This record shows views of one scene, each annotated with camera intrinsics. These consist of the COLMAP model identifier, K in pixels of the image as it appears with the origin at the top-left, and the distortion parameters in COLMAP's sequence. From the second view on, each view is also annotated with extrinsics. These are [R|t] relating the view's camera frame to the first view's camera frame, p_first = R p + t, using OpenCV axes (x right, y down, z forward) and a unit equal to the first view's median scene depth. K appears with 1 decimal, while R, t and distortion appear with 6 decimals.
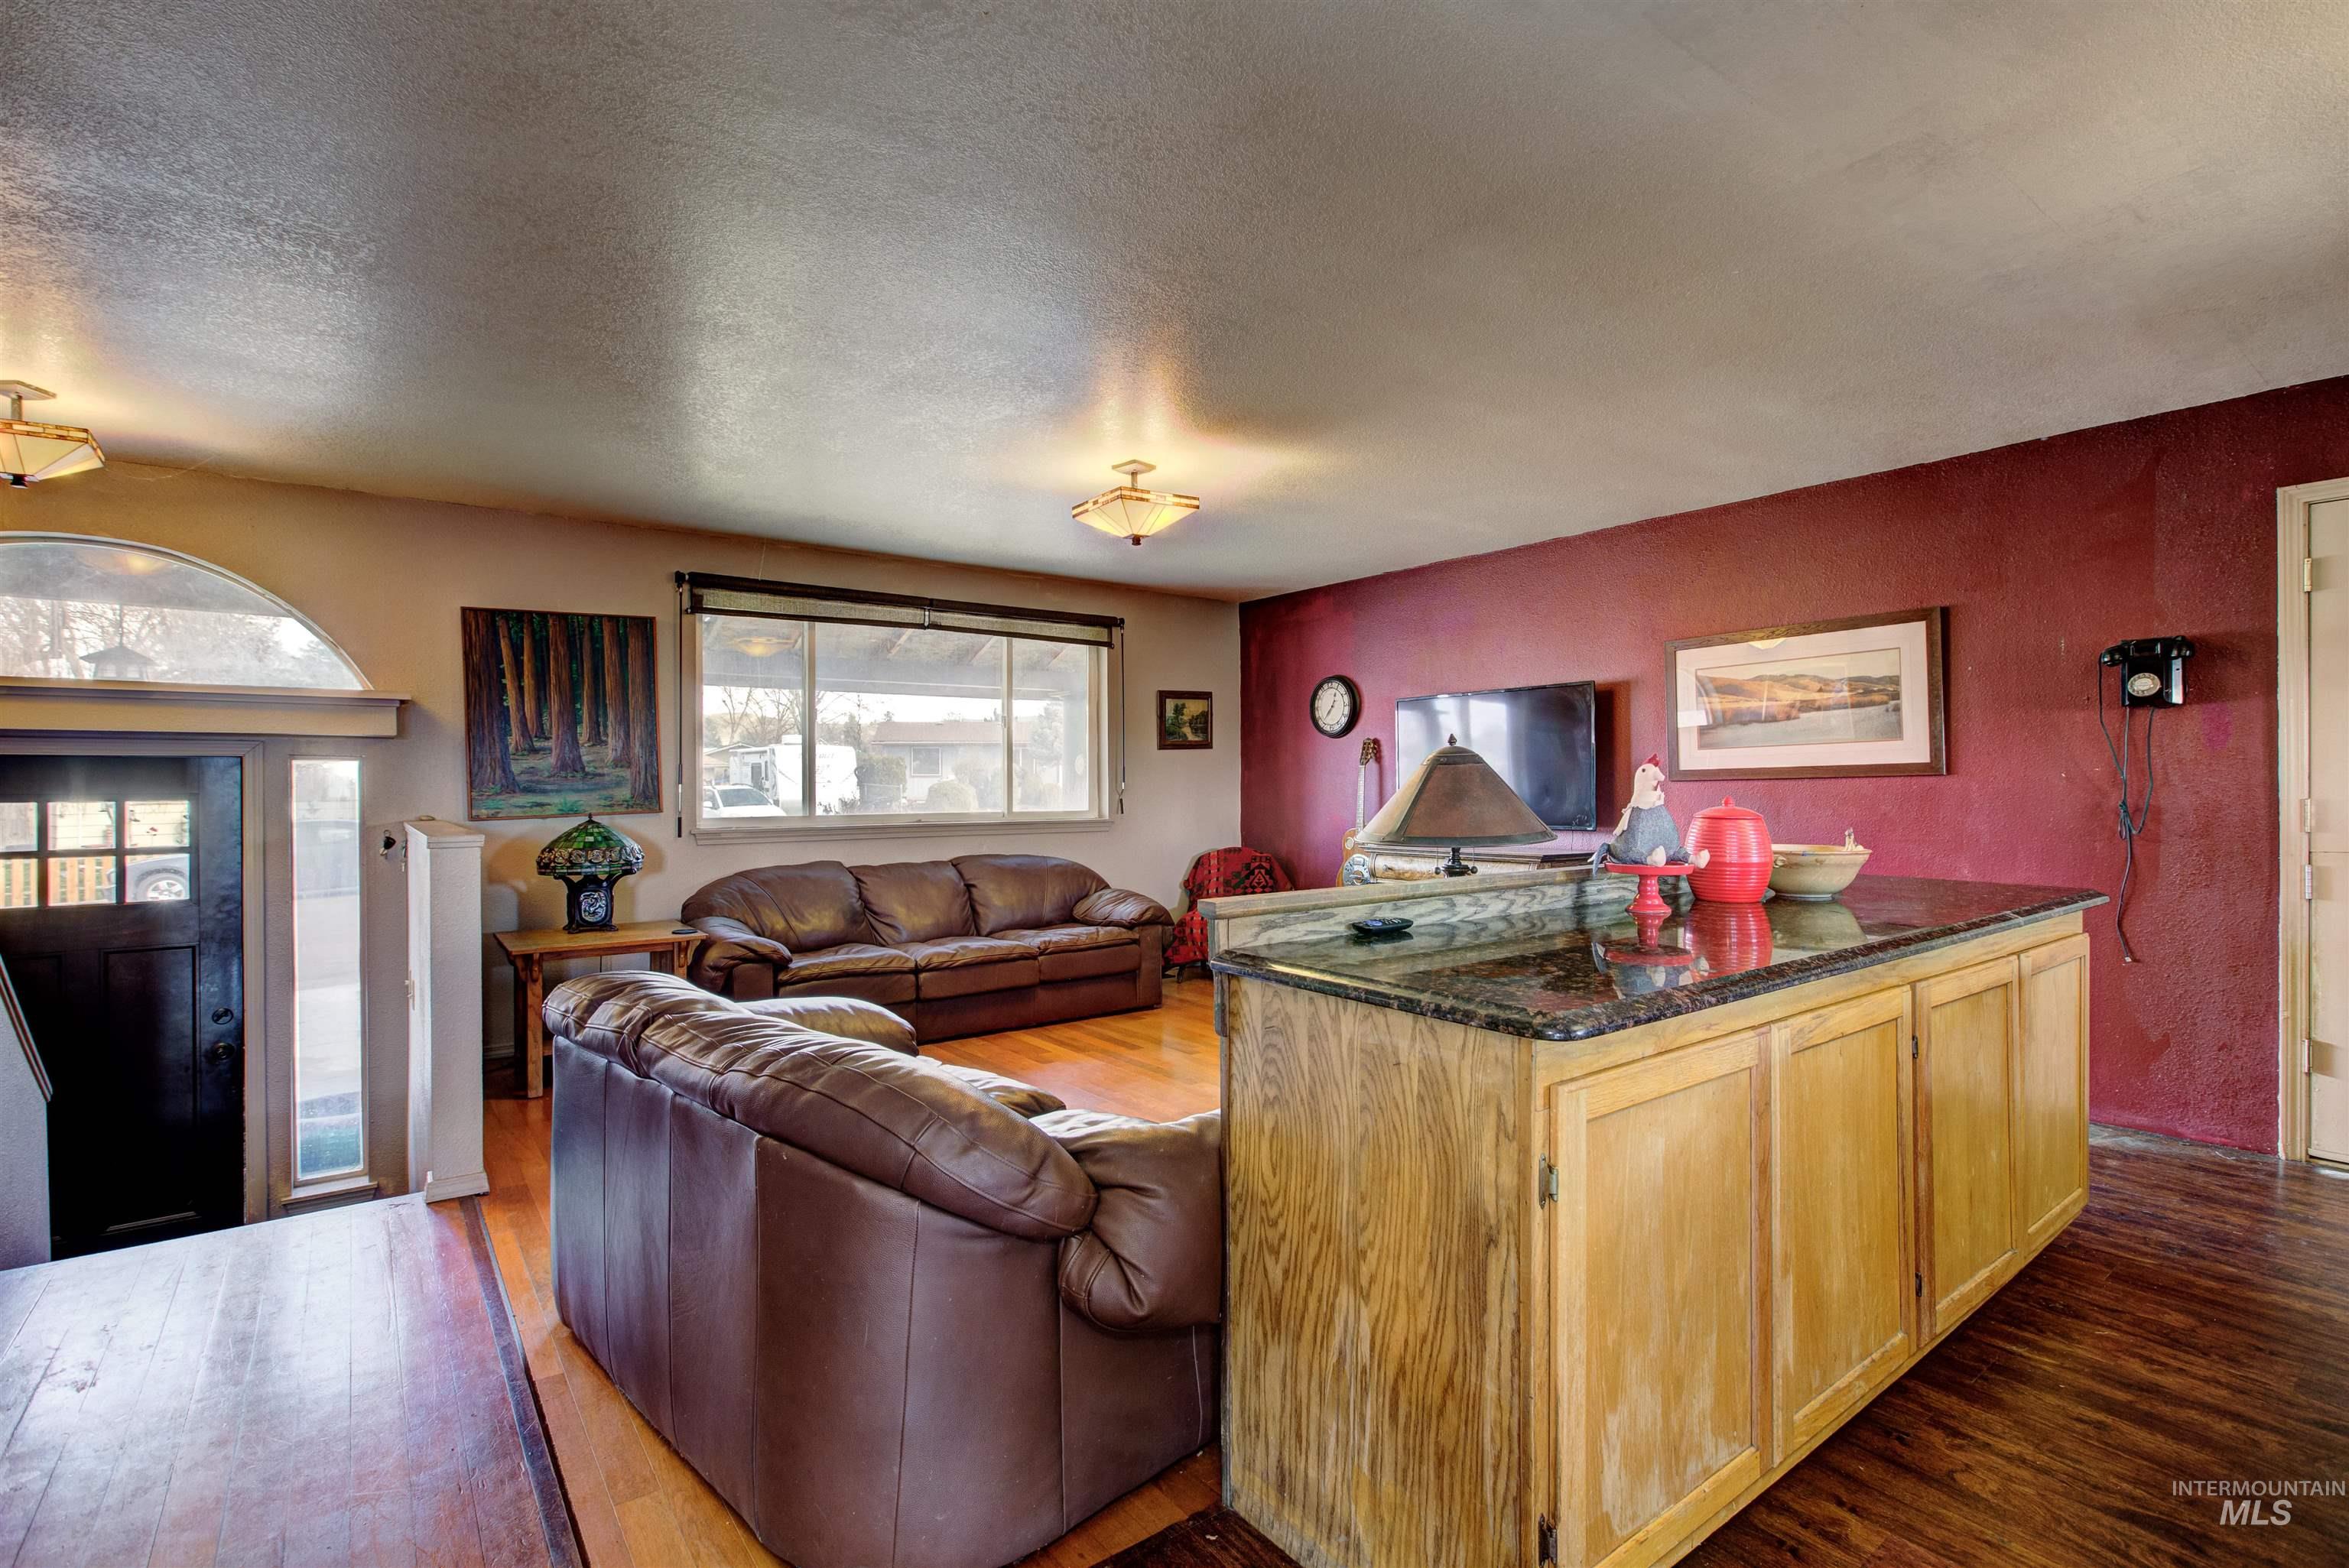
lens RADIAL K [[1083.1, 0, 1131.7], [0, 1083.1, 779.5], [0, 0, 1]] dist [-0.005582, 0.003418]
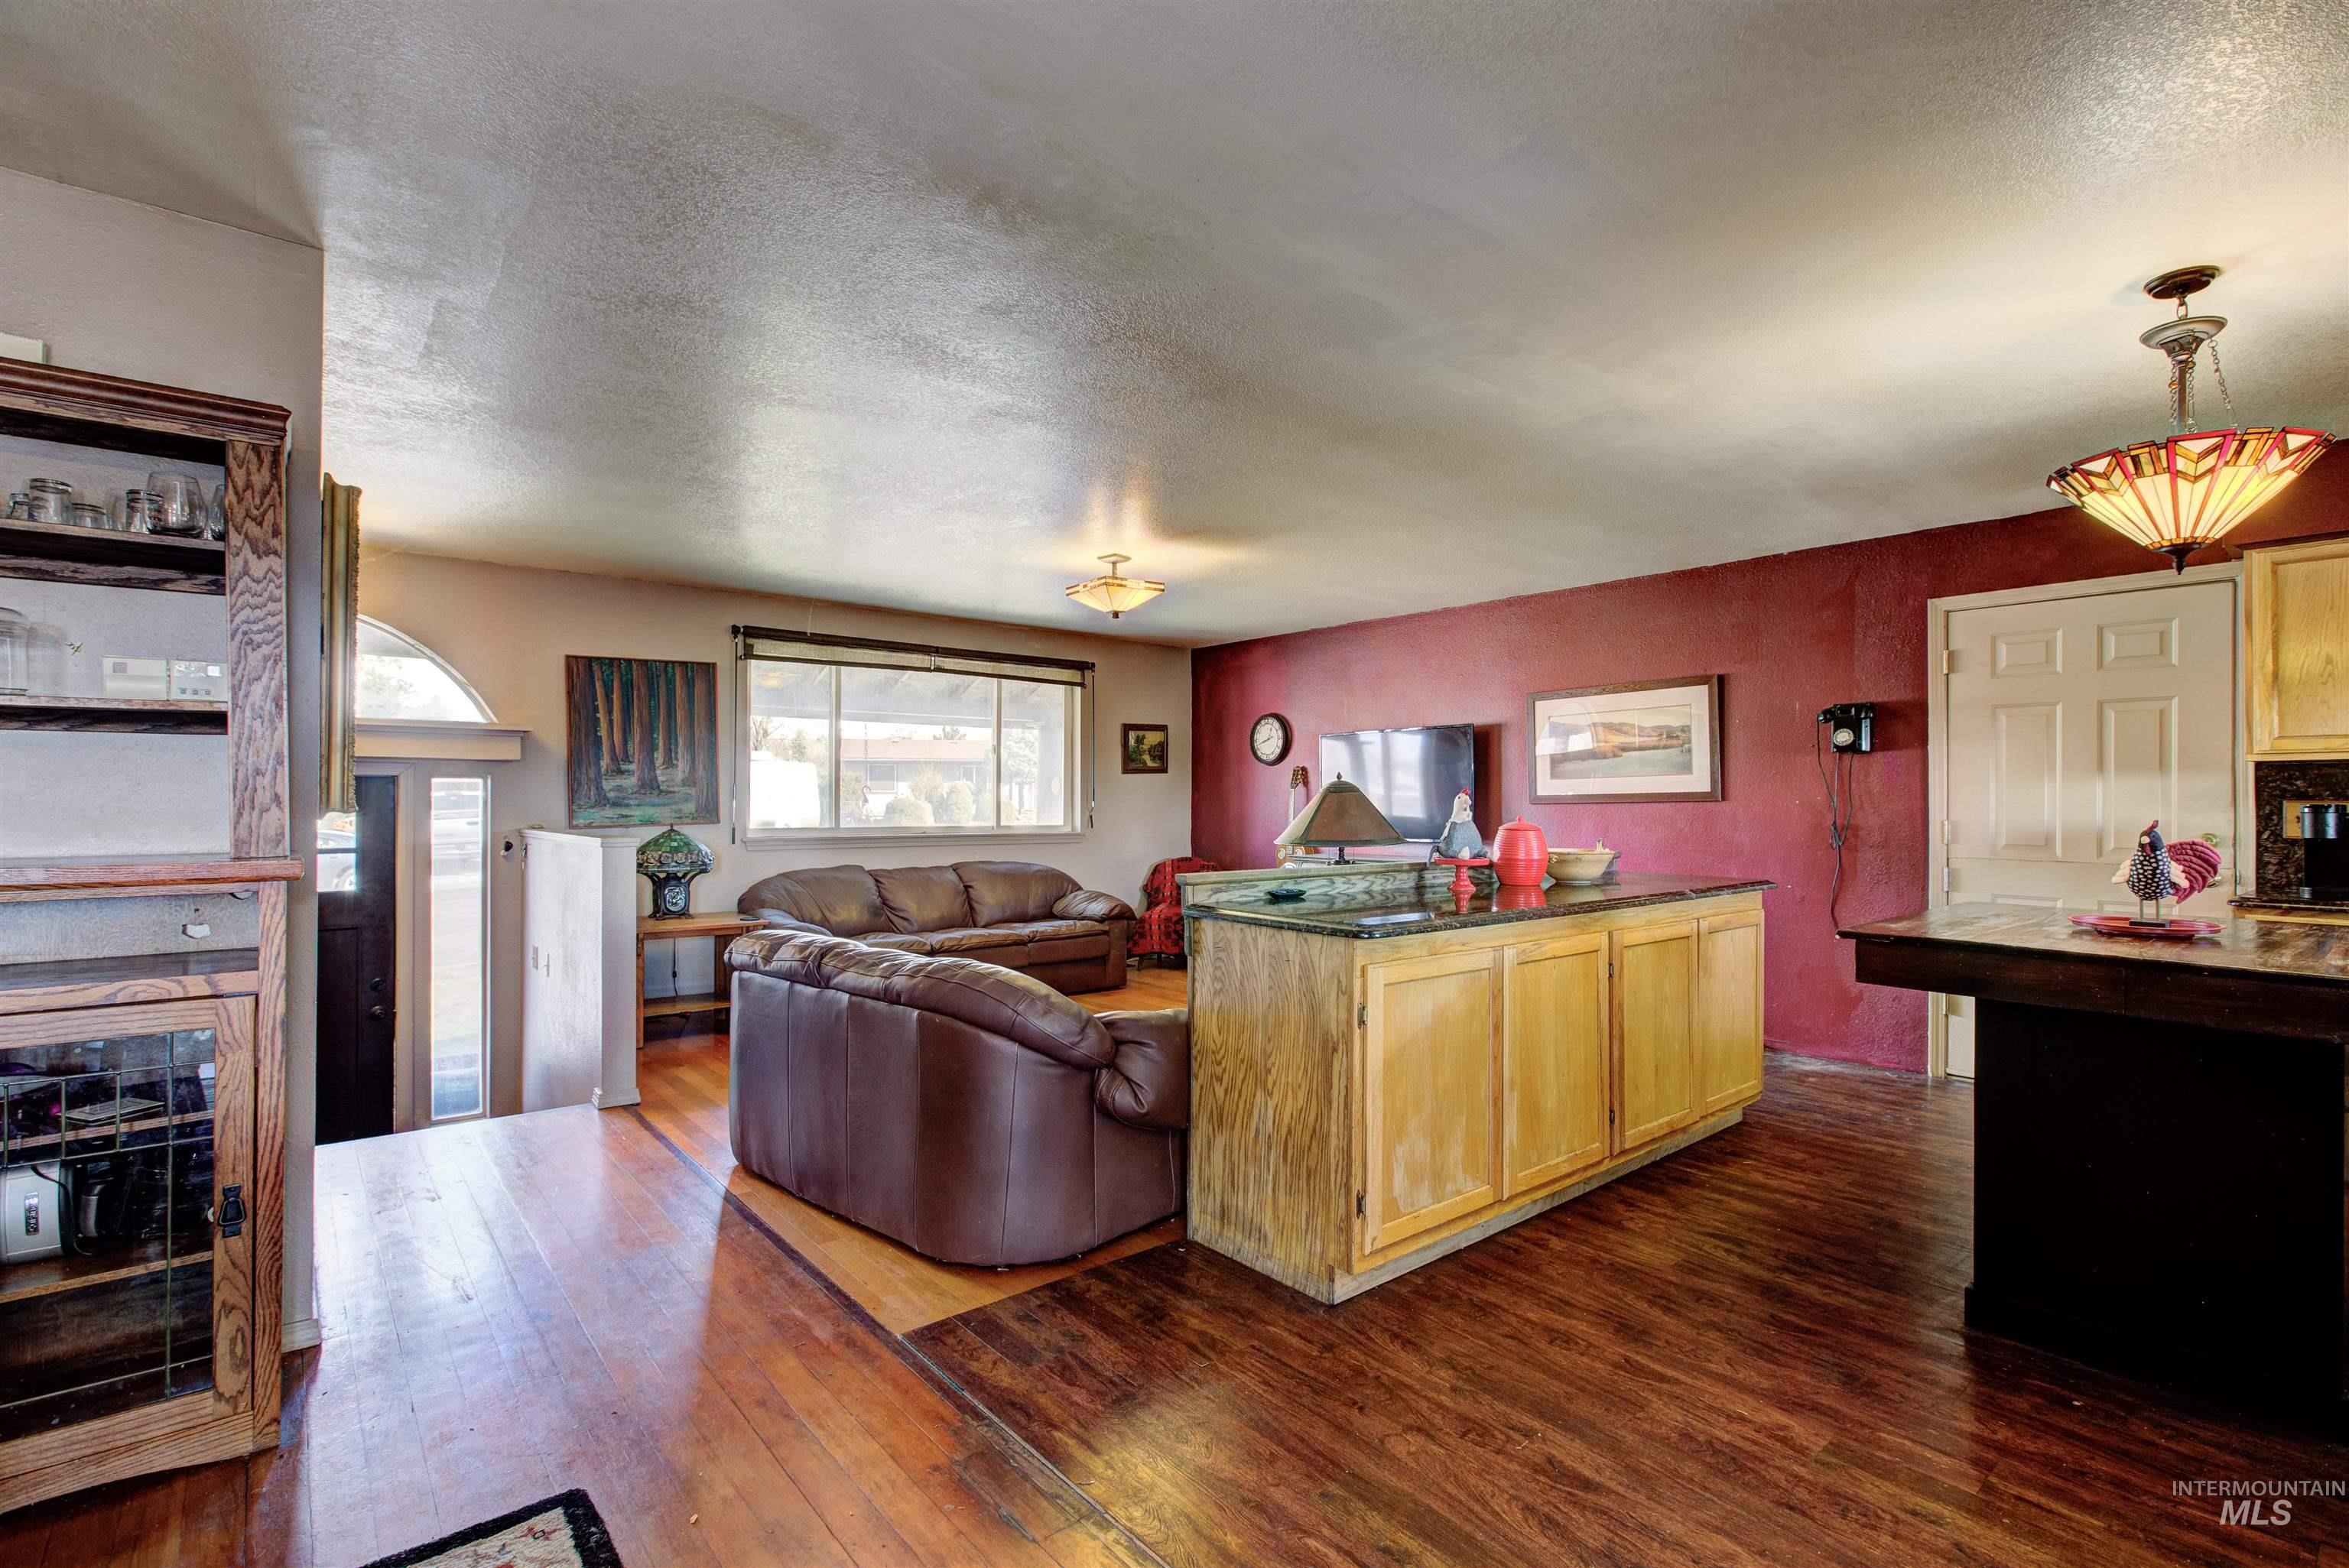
lens RADIAL K [[1083.1, 0, 1169.7], [0, 1083.1, 791.0], [0, 0, 1]] dist [-0.005582, 0.003418]
pose [[0.996299, 0.008531, 0.085526, -0.043969], [-0.008065, 0.999951, -0.005795, -0.003845], [-0.085572, 0.005084, 0.996319, -0.317662]]
